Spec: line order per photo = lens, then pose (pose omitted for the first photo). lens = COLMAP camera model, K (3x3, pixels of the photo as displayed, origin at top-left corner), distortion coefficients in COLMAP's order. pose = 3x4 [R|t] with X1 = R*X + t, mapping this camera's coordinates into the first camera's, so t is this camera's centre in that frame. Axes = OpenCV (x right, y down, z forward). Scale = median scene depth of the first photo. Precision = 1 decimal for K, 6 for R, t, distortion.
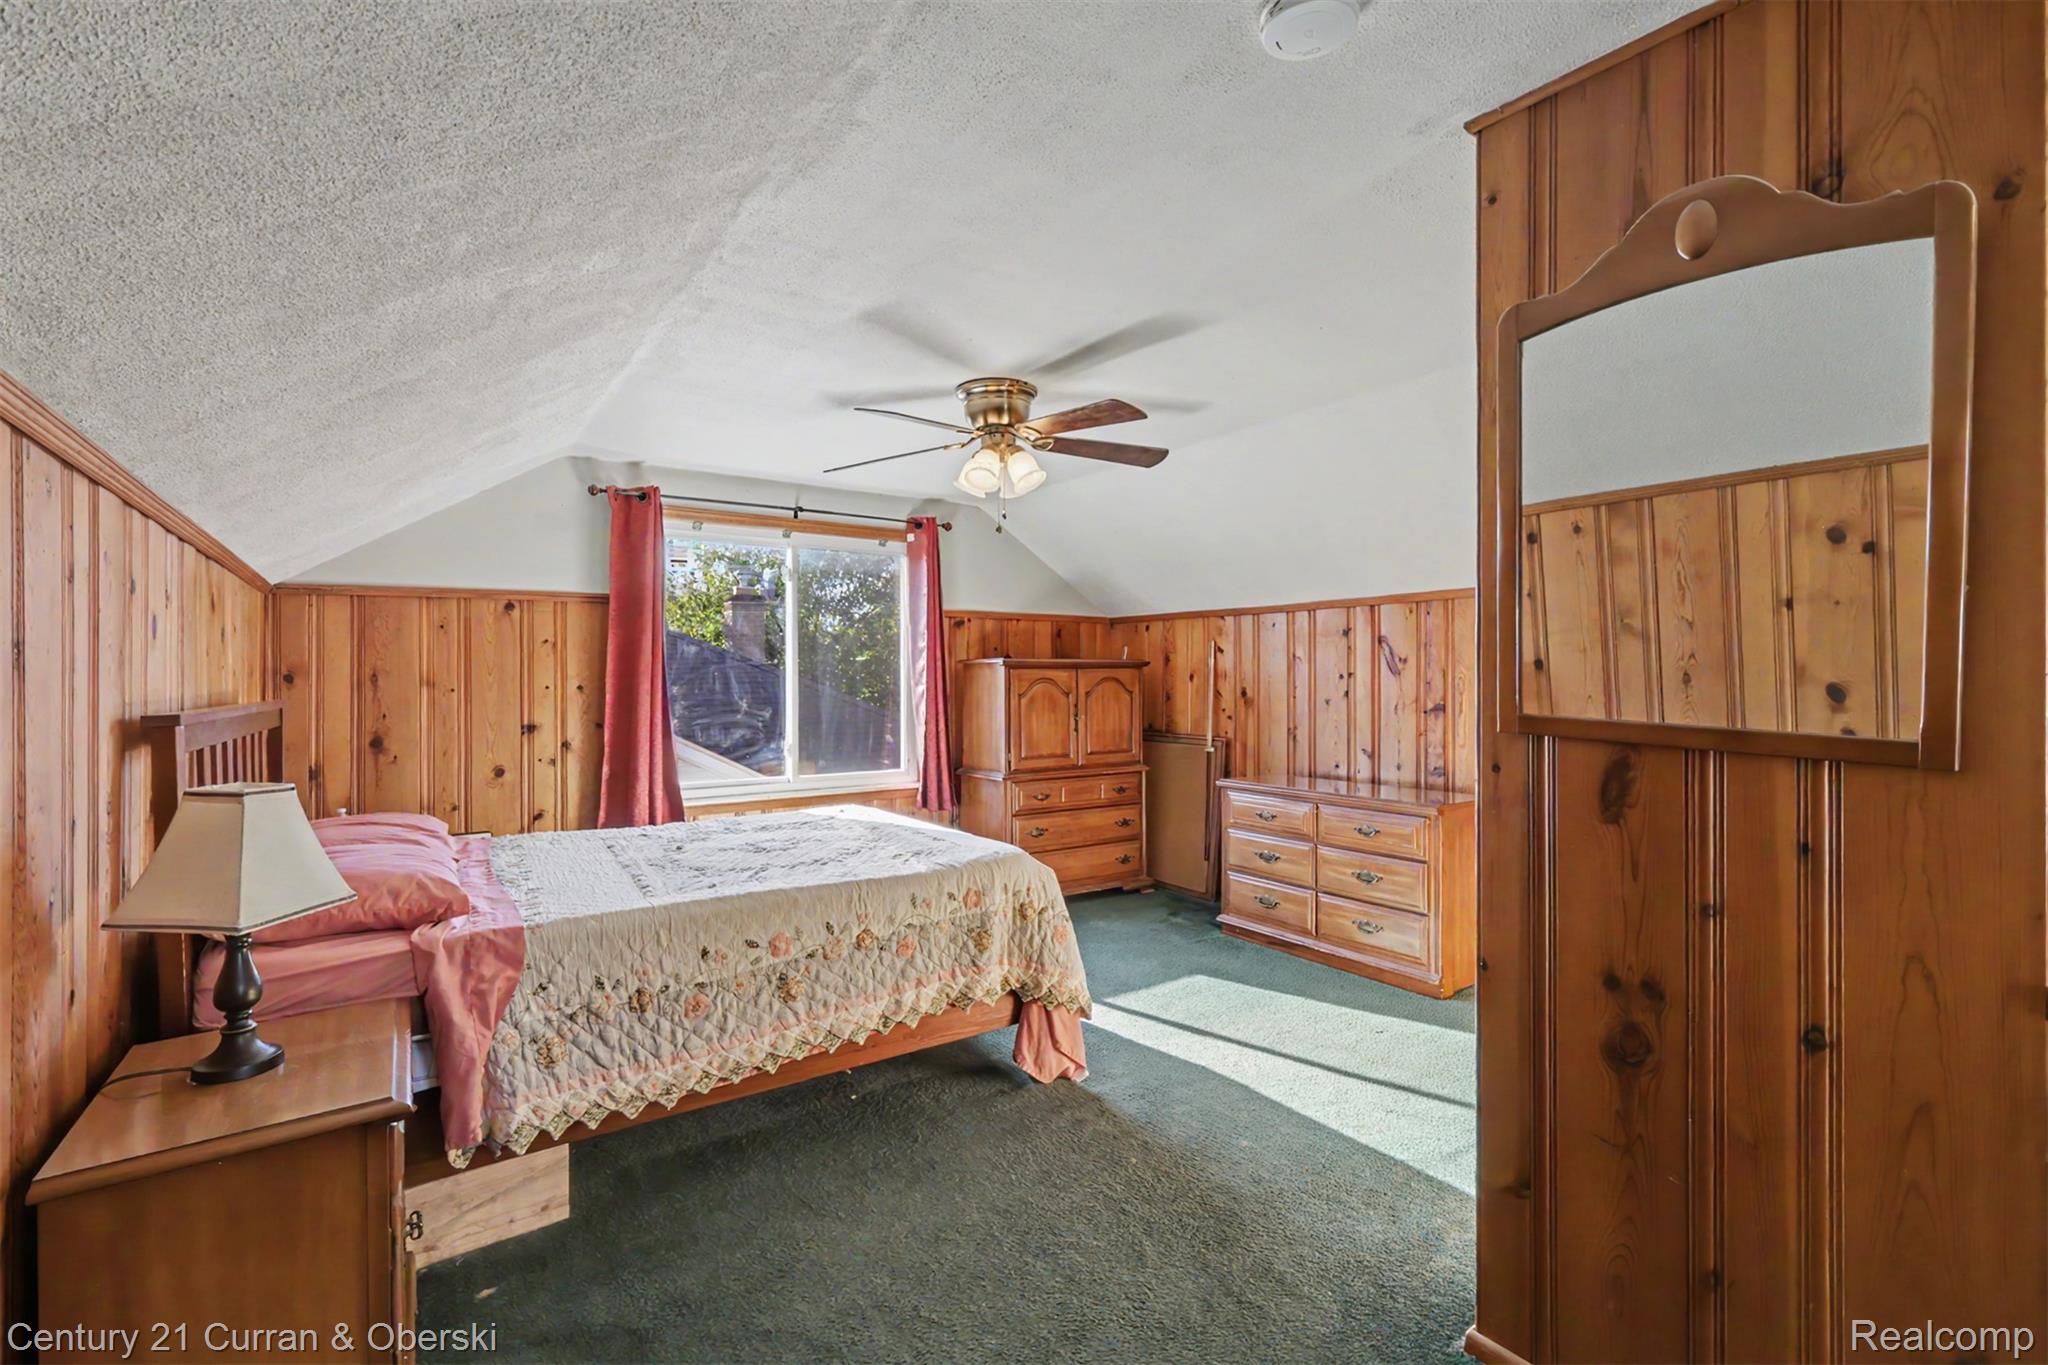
lens RADIAL K [[908.8, 0, 1030.0], [0, 908.8, 678.0], [0, 0, 1]] dist [0.008204, -0.001242]
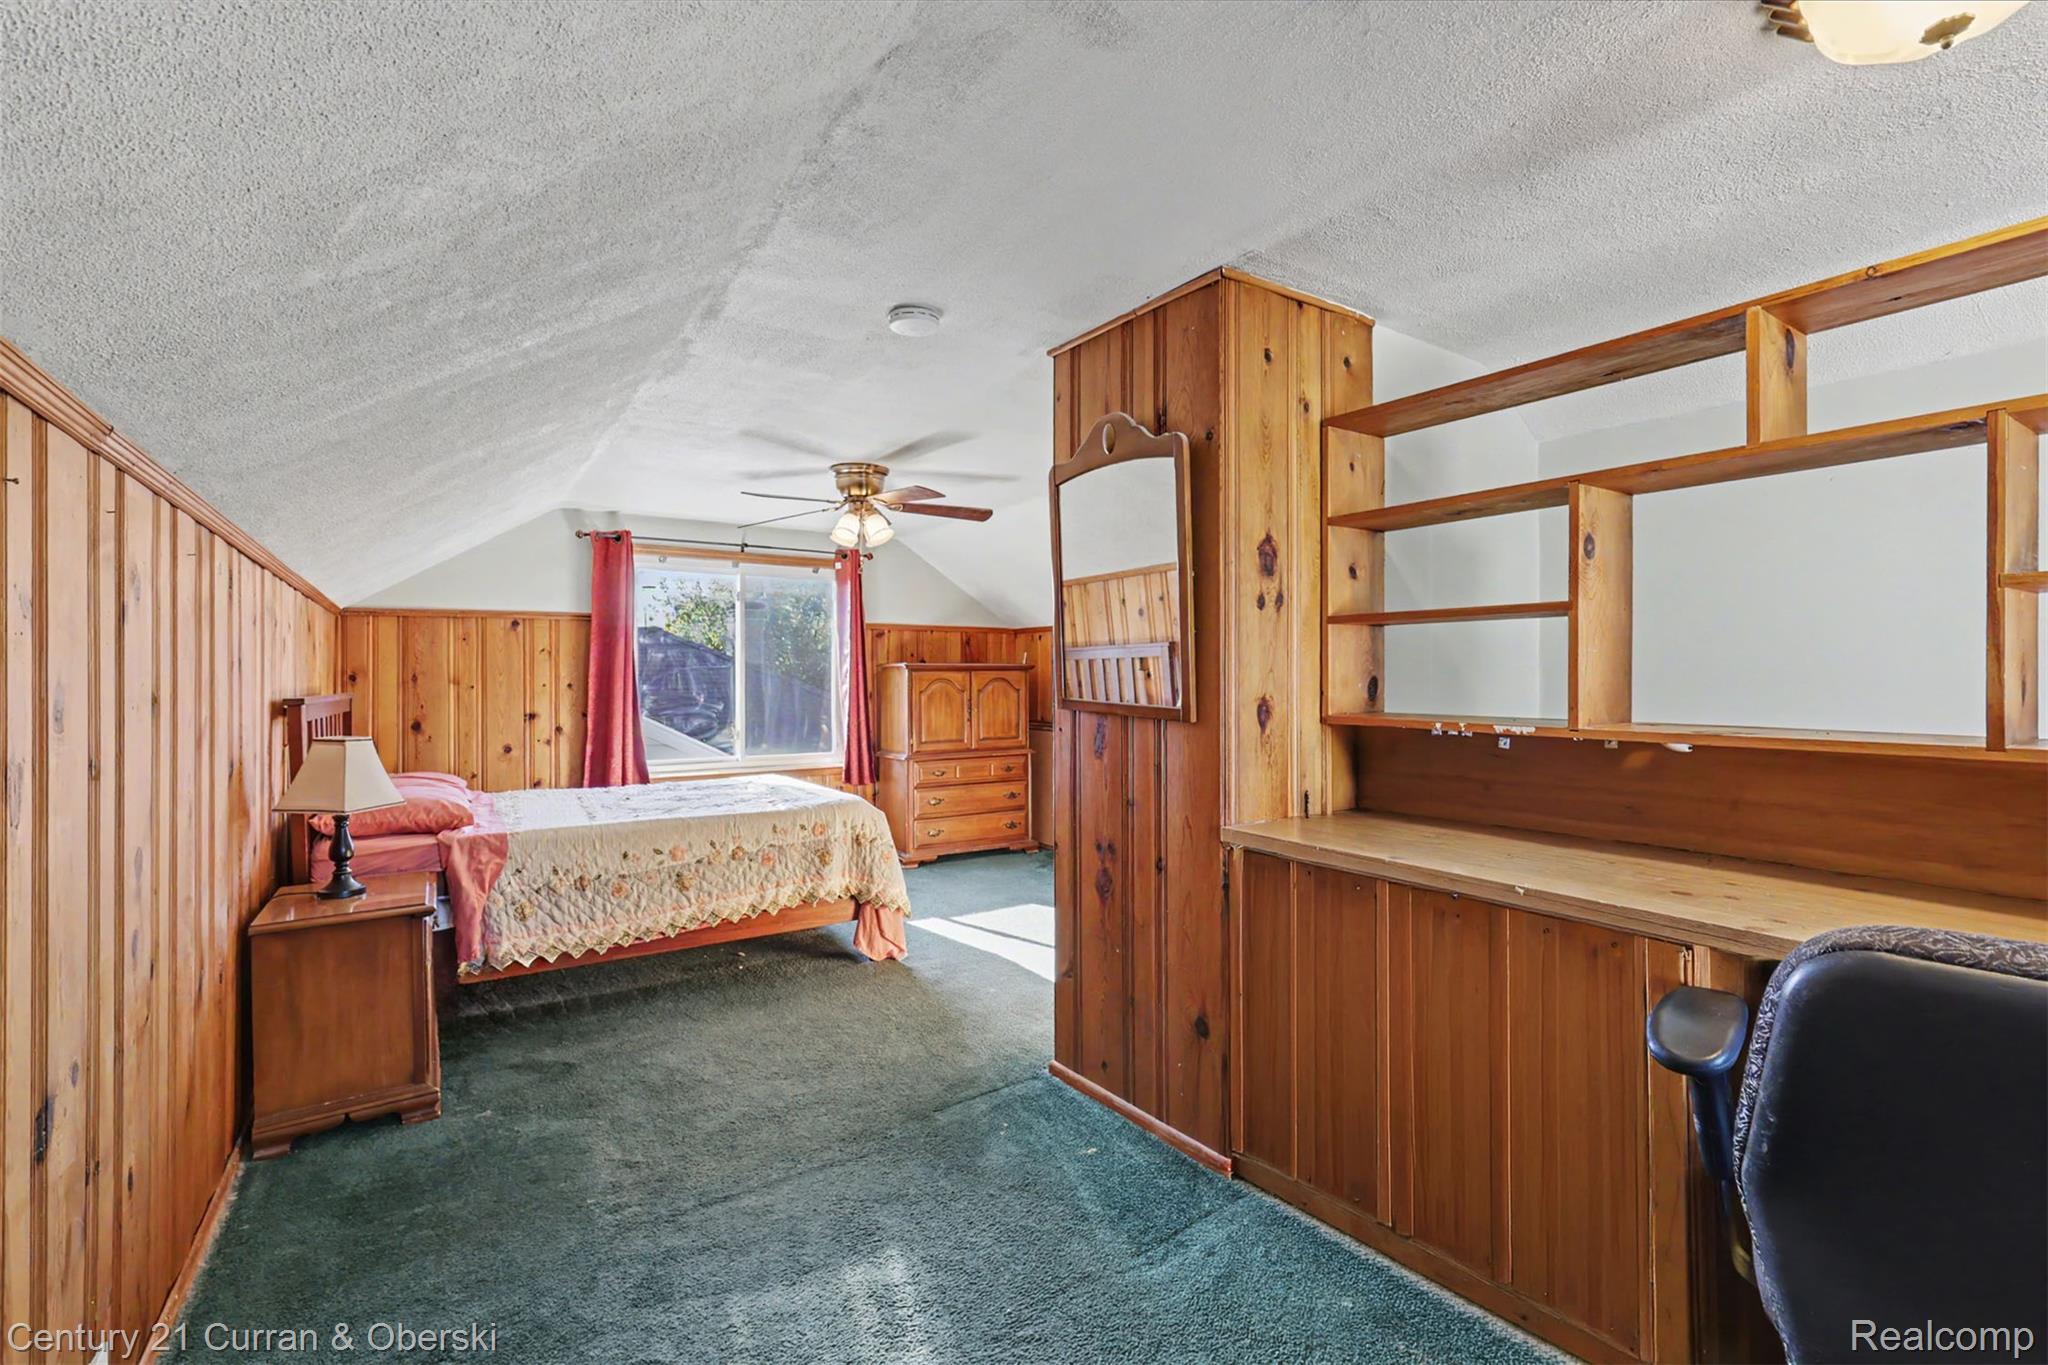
lens RADIAL K [[908.8, 0, 1037.6], [0, 908.8, 678.4], [0, 0, 1]] dist [0.008204, -0.001242]
pose [[0.999718, 0.000946, -0.023738, 0.307692], [-0.000979, 0.999999, -0.001394, 0.002845], [0.023737, 0.001416, 0.999717, -0.430305]]
